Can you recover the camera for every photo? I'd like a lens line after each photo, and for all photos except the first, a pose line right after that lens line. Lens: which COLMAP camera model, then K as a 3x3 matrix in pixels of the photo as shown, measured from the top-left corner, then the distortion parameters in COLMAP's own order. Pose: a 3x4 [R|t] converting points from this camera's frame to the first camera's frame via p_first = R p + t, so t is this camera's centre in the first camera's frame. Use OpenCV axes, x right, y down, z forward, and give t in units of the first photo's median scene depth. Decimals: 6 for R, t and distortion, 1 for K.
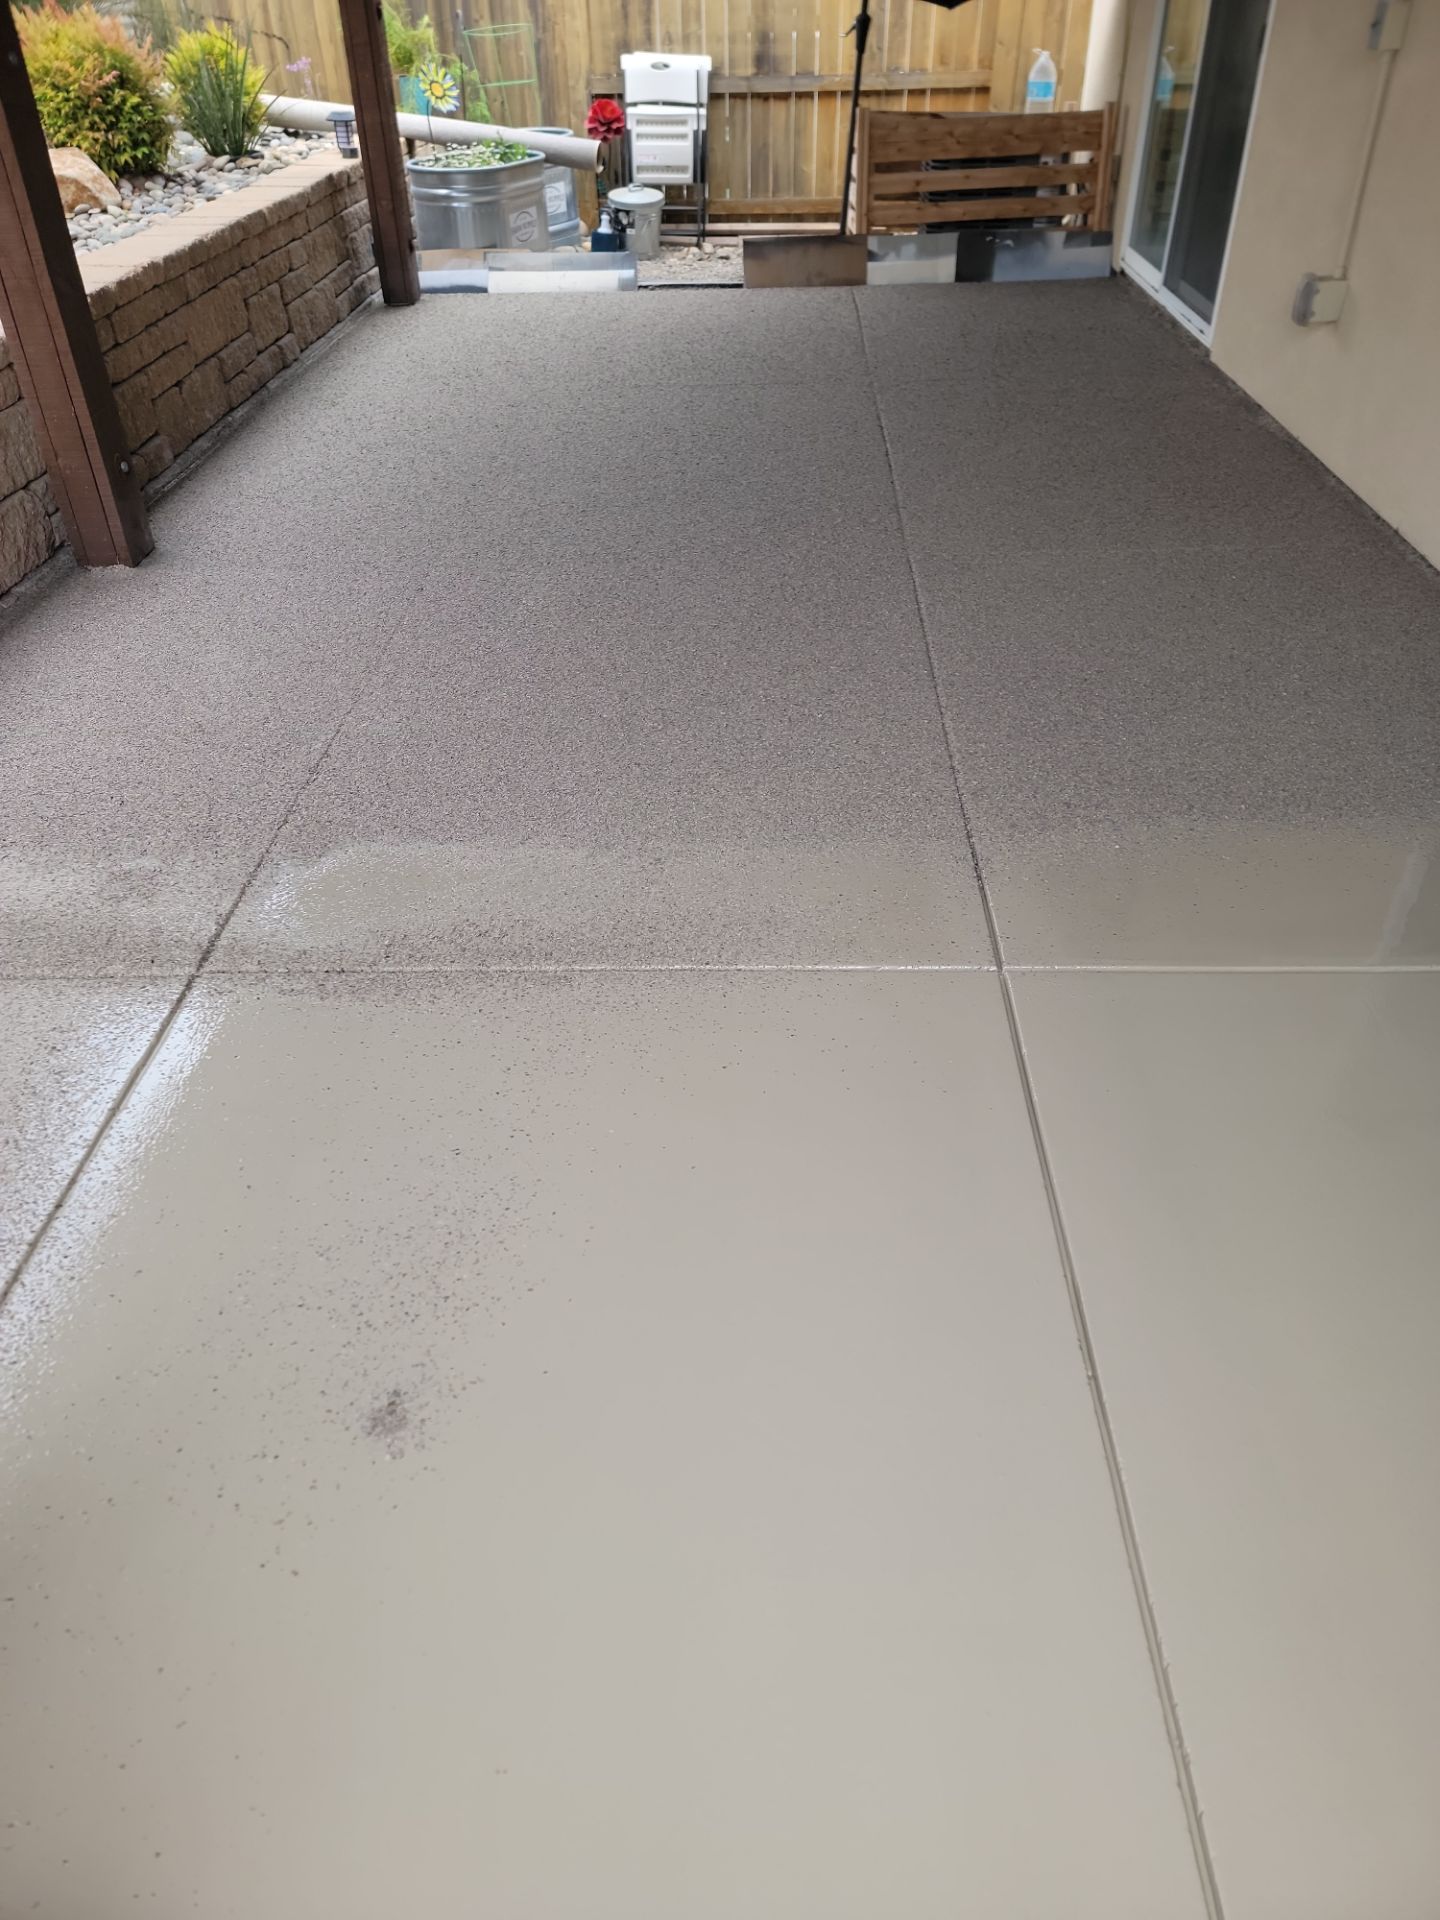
lens RADIAL K [[1313.7, 0, 714.0], [0, 1313.7, 965.0], [0, 0, 1]] dist [0.076566, -0.069341]
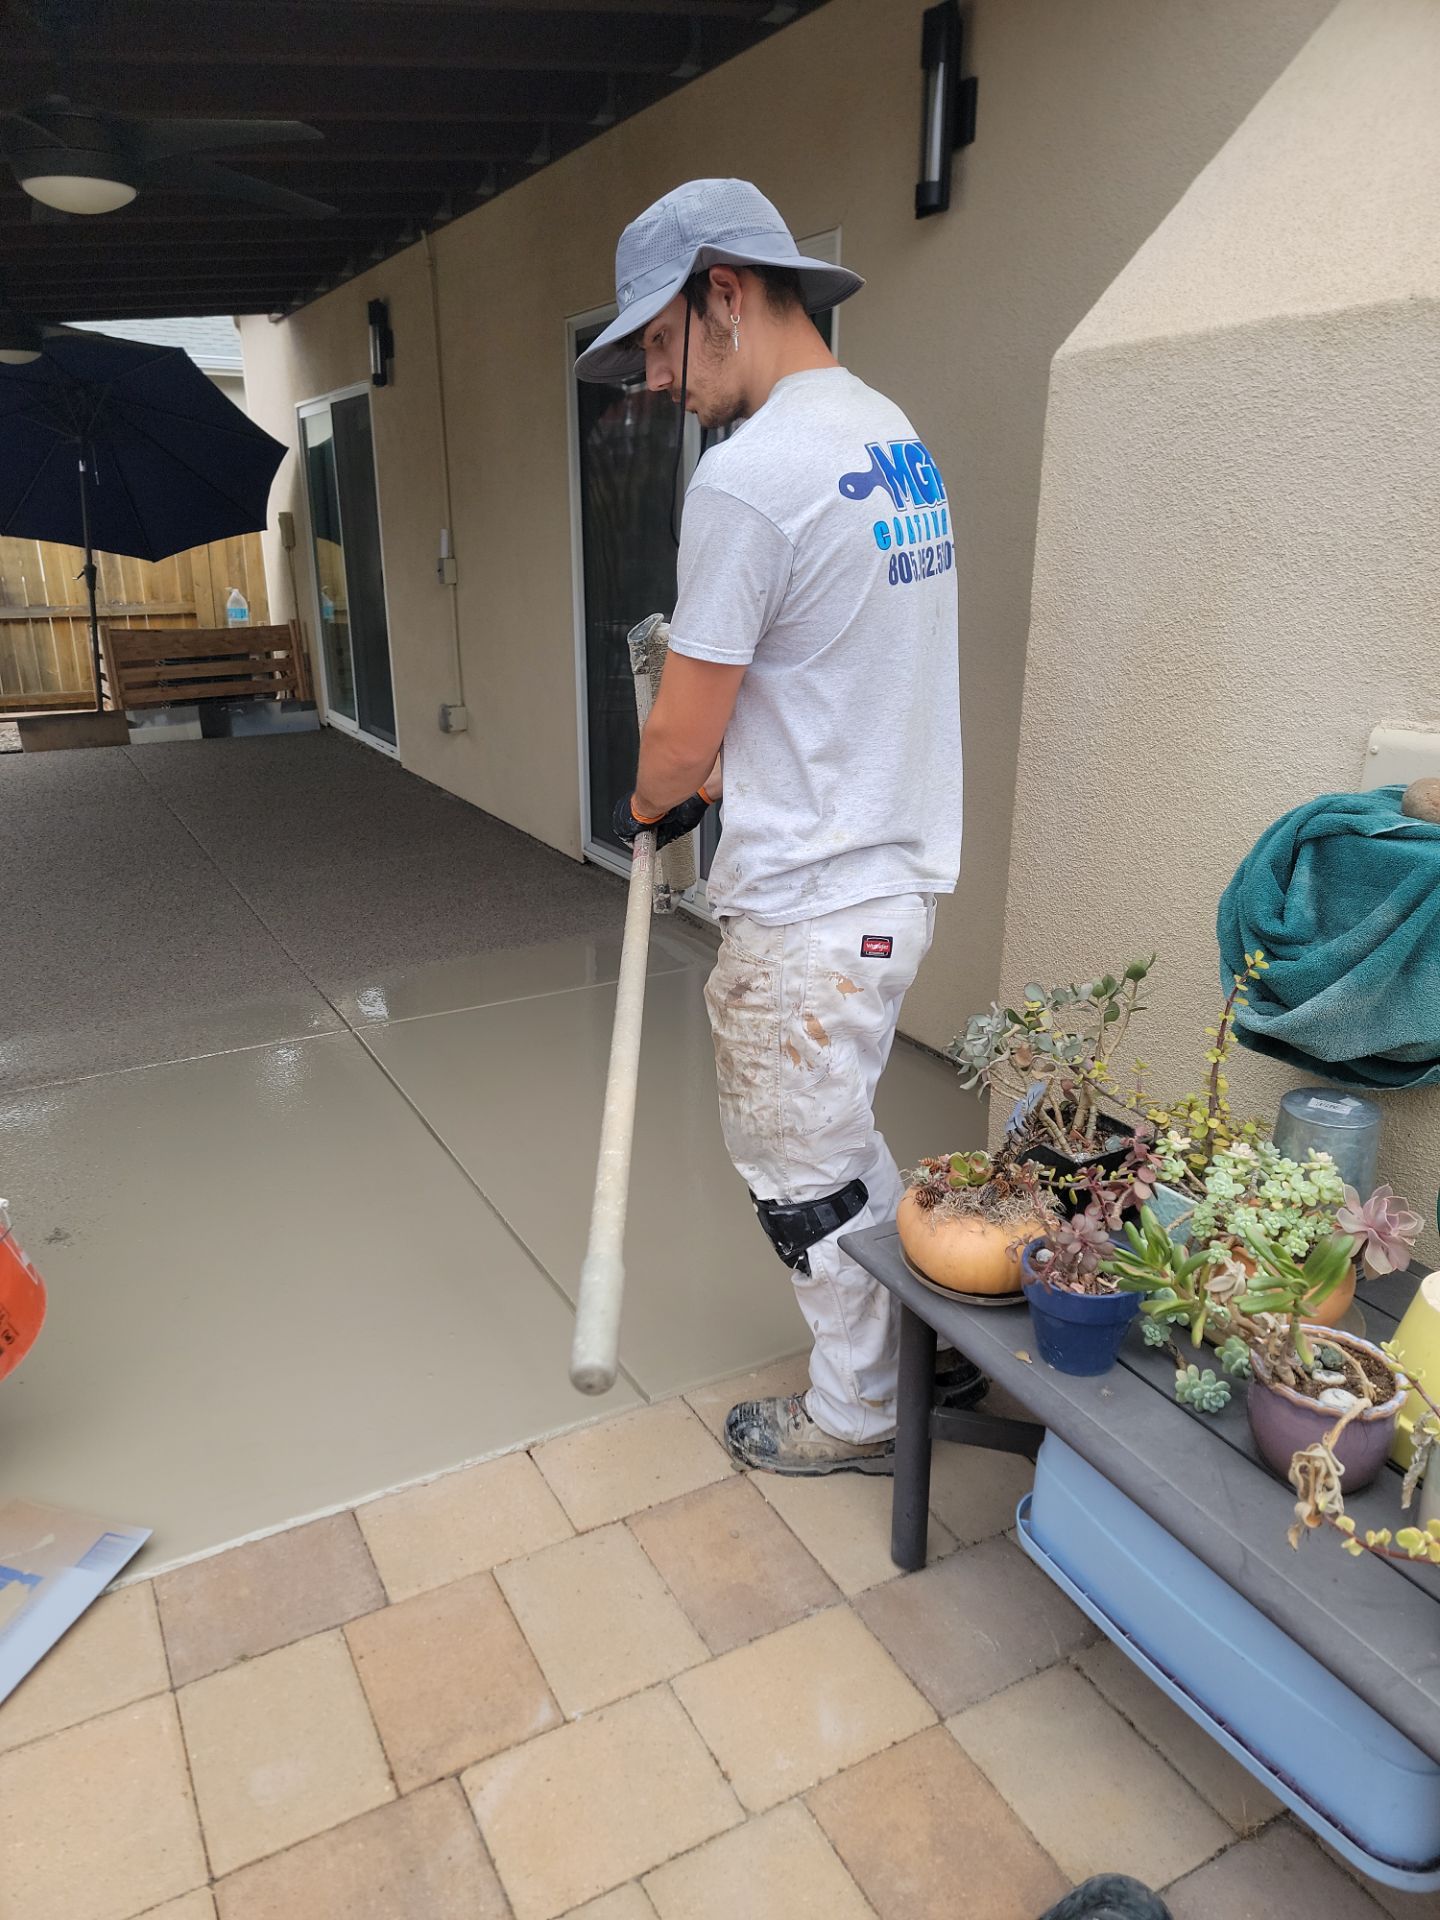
lens RADIAL K [[1313.7, 0, 675.6], [0, 1313.7, 982.0], [0, 0, 1]] dist [0.076566, -0.069341]
pose [[0.867663, -0.151525, 0.473499, -0.070245], [0.290520, 0.927416, -0.235578, 0.150024], [-0.403435, 0.341964, 0.848706, -0.209148]]
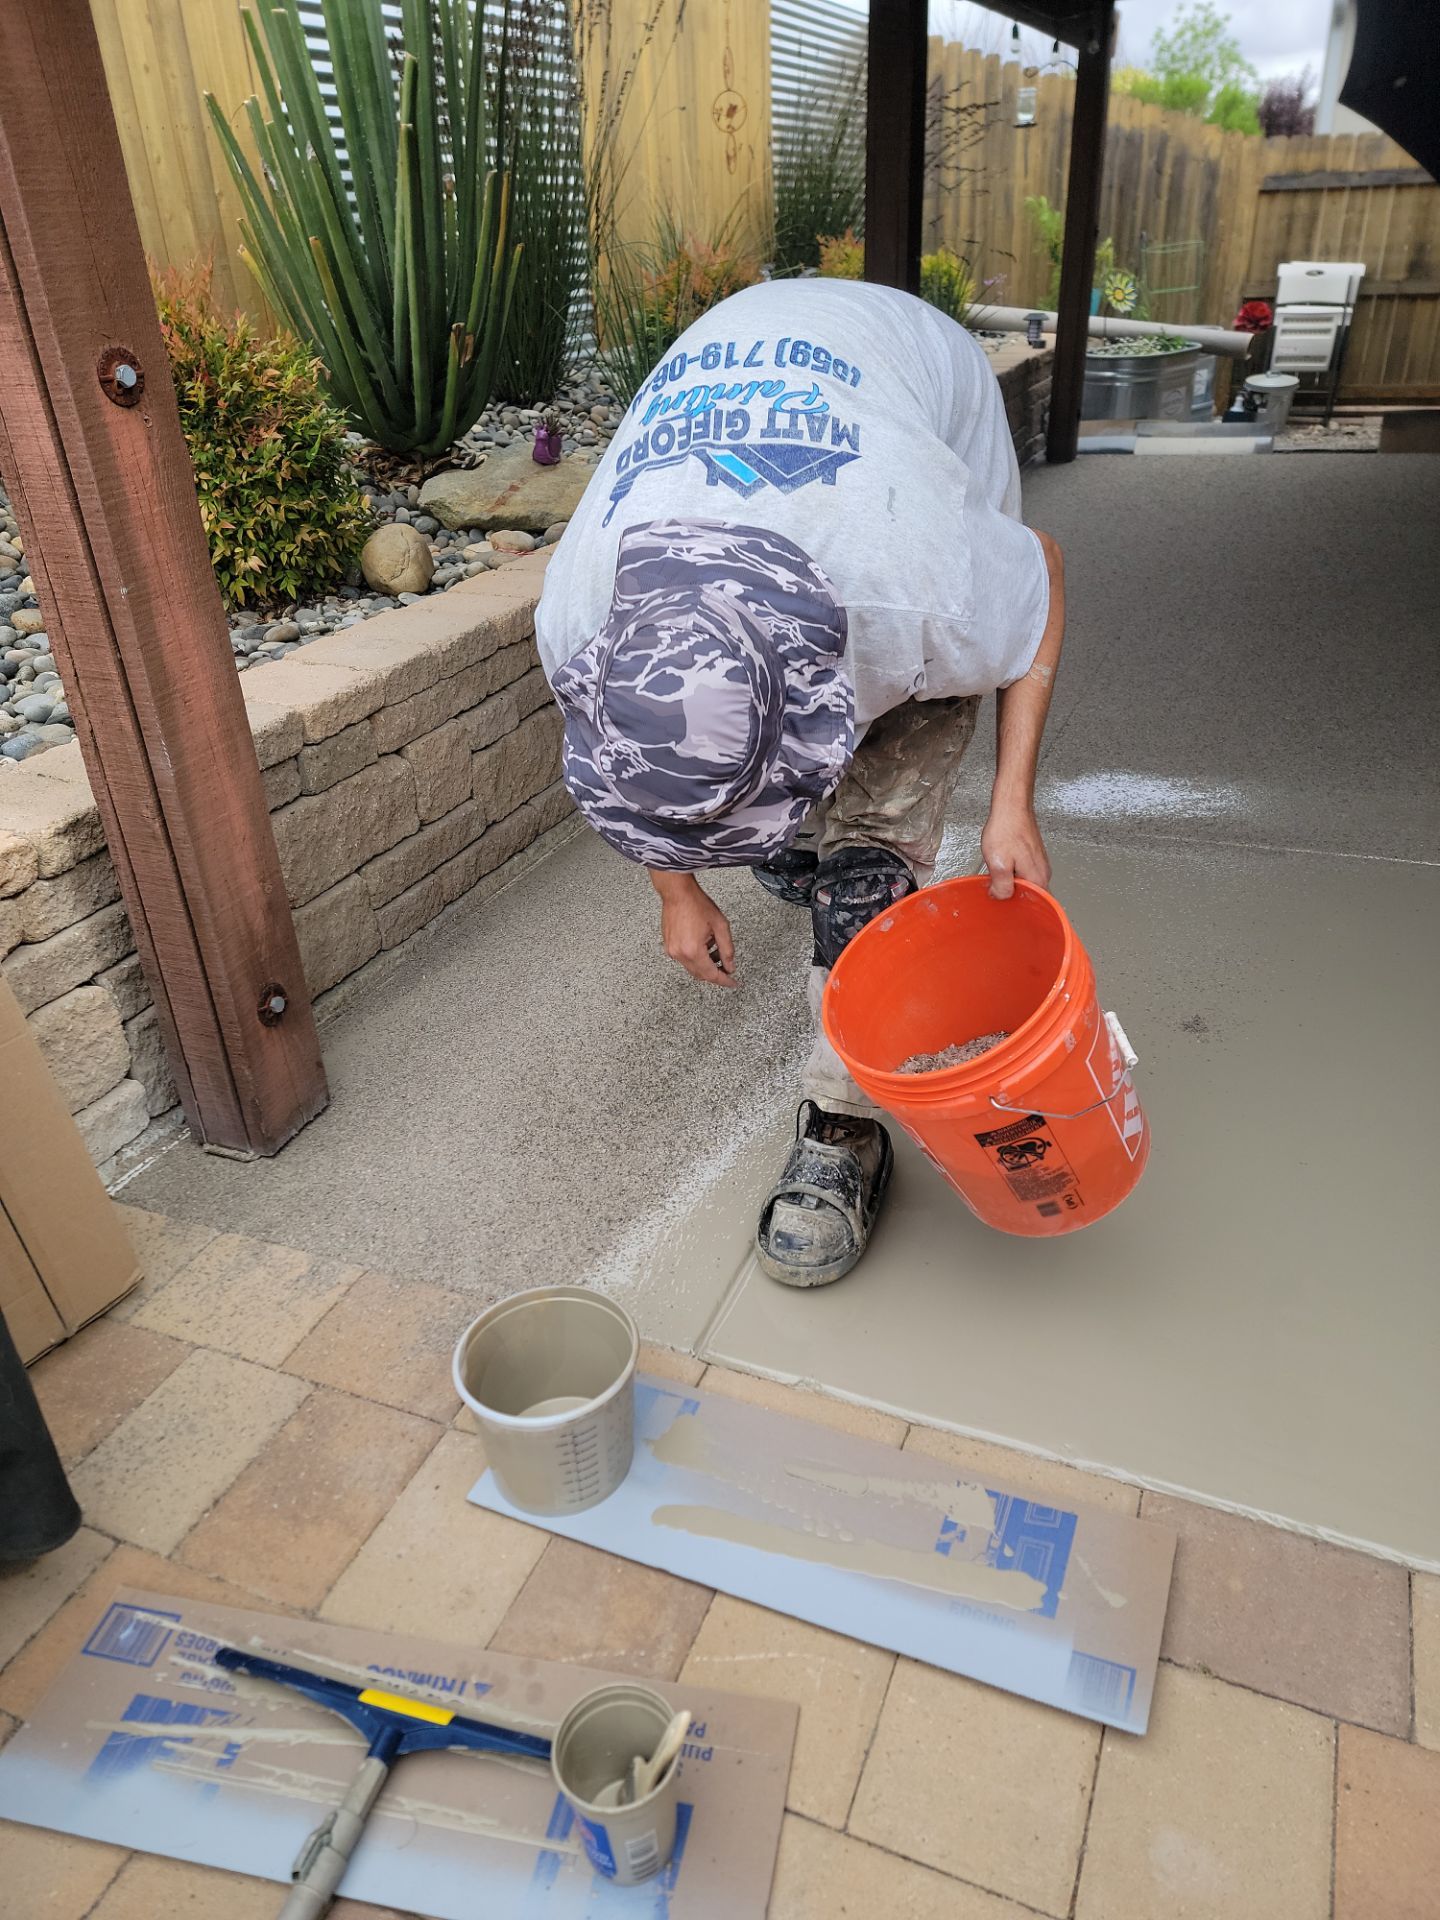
lens RADIAL K [[1313.7, 0, 705.8], [0, 1313.7, 972.3], [0, 0, 1]] dist [0.076566, -0.069341]
pose [[0.930646, 0.154394, -0.331755, -0.060952], [-0.193787, 0.977004, -0.088932, 0.118741], [0.310395, 0.147054, 0.939165, -0.150807]]
